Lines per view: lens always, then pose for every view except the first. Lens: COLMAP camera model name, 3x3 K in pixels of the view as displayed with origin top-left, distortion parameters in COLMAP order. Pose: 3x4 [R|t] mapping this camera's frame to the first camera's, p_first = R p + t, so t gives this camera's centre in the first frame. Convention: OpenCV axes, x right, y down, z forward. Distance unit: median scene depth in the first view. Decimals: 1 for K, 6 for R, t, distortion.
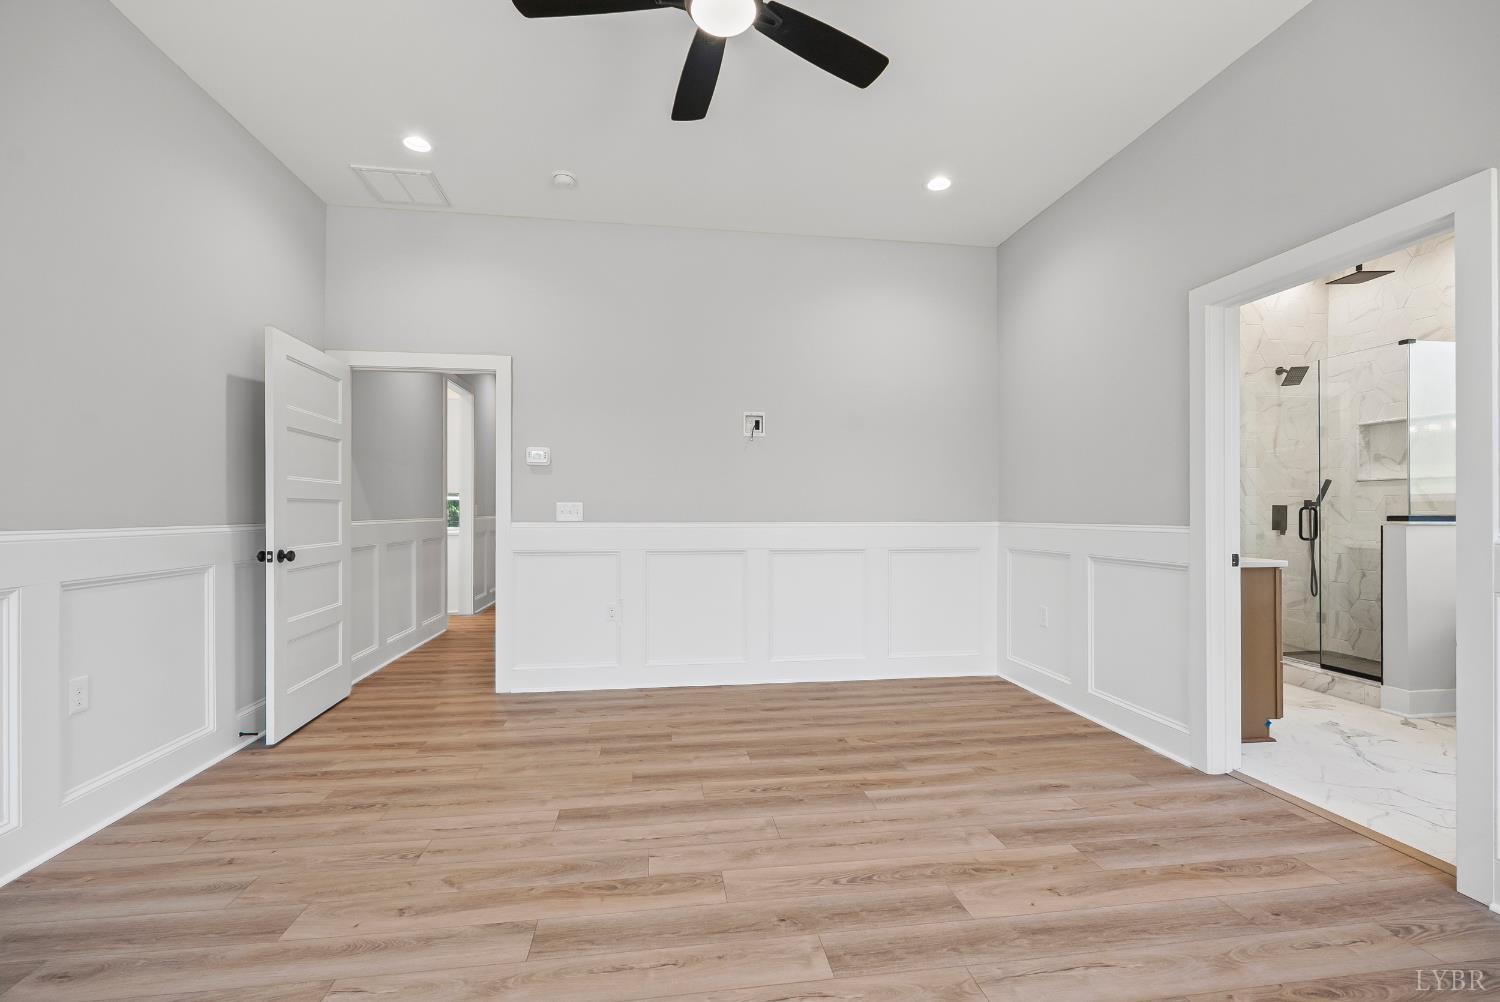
lens RADIAL K [[669.4, 0, 758.4], [0, 669.4, 512.9], [0, 0, 1]] dist [-0.001342, 0.000373]
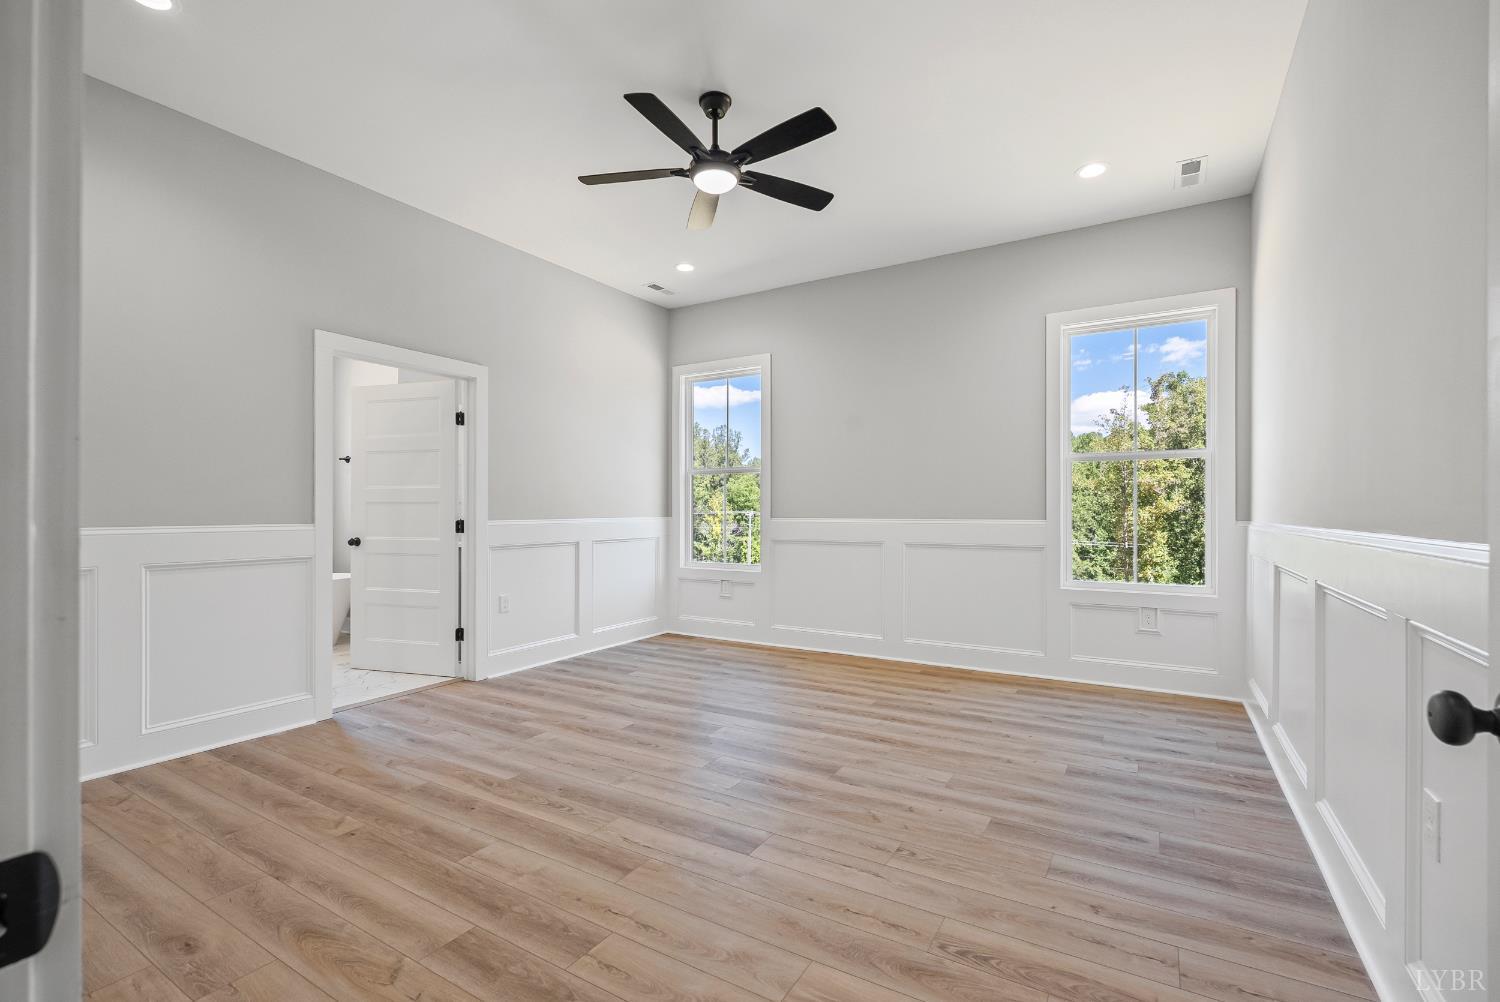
lens RADIAL K [[669.4, 0, 744.1], [0, 669.4, 508.2], [0, 0, 1]] dist [-0.001342, 0.000373]
pose [[-0.762116, 0.005861, 0.647413, -0.868940], [0.002345, 0.999977, -0.006292, 0.001324], [-0.647436, -0.003277, -0.762113, 1.691425]]
